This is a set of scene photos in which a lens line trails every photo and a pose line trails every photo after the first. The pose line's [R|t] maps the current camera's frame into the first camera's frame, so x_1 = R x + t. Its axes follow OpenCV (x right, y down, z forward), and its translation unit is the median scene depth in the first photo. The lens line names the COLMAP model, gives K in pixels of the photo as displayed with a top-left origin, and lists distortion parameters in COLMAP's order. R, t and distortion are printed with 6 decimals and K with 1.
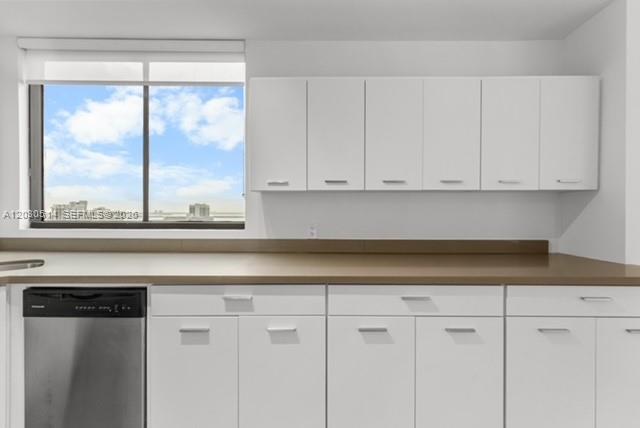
lens RADIAL K [[287.8, 0, 323.7], [0, 287.8, 211.6], [0, 0, 1]] dist [0.003445, 0.000422]
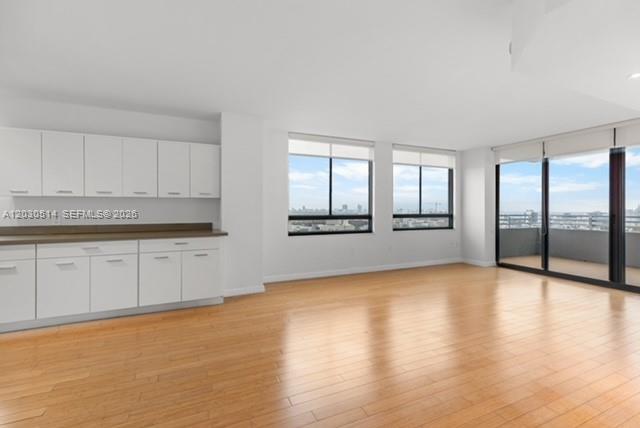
lens RADIAL K [[287.8, 0, 323.7], [0, 287.8, 211.6], [0, 0, 1]] dist [0.003445, 0.000422]
pose [[0.909017, -0.004610, 0.416733, 0.742227], [0.003629, 0.999988, 0.003148, 0.020202], [-0.416743, -0.001349, 0.909024, -1.250551]]
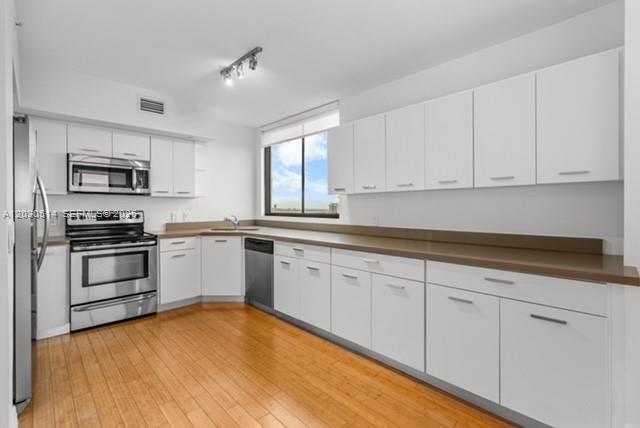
lens RADIAL K [[286.7, 0, 322.2], [0, 286.7, 208.2], [0, 0, 1]] dist [0.003447, -0.000487]
pose [[0.708631, -0.001199, -0.705578, 0.906290], [-0.000542, 0.999997, -0.002243, 0.011073], [0.705579, 0.001972, 0.708629, -0.224386]]
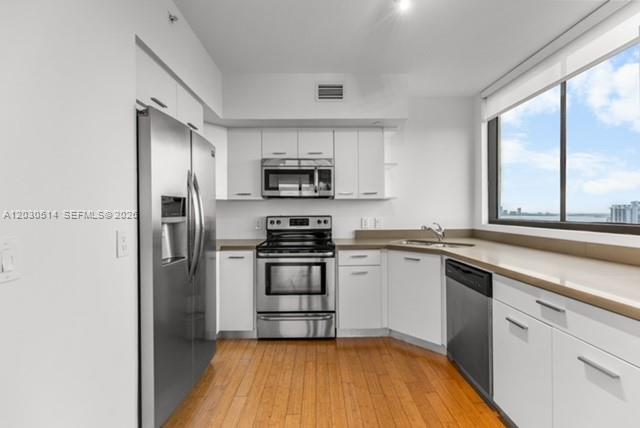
lens RADIAL K [[287.8, 0, 323.7], [0, 287.8, 211.6], [0, 0, 1]] dist [0.003445, 0.000422]
pose [[0.027040, -0.005176, -0.999621, 0.426420], [-0.000501, 0.999986, -0.005191, 0.008779], [0.999634, 0.000641, 0.027037, 0.198185]]
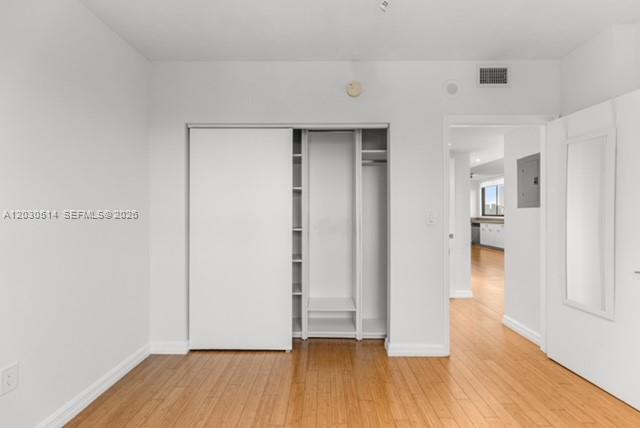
lens RADIAL K [[287.8, 0, 323.7], [0, 287.8, 211.6], [0, 0, 1]] dist [0.003445, 0.000422]
pose [[0.004535, -0.003266, -0.999984, 4.930435], [-0.004866, 0.999983, -0.003288, 0.013282], [0.999978, 0.004881, 0.004519, -2.211757]]
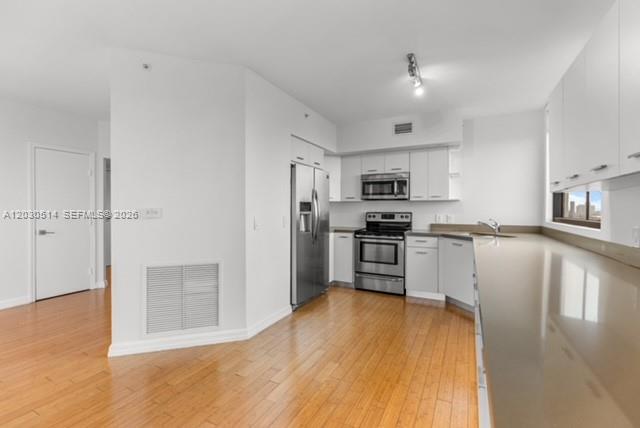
lens RADIAL K [[287.8, 0, 323.7], [0, 287.8, 211.6], [0, 0, 1]] dist [0.003445, 0.000422]
pose [[-0.443314, 0.001191, -0.896366, 1.151242], [-0.011888, 0.999903, 0.007208, 0.007784], [0.896288, 0.013851, -0.443257, 0.693227]]
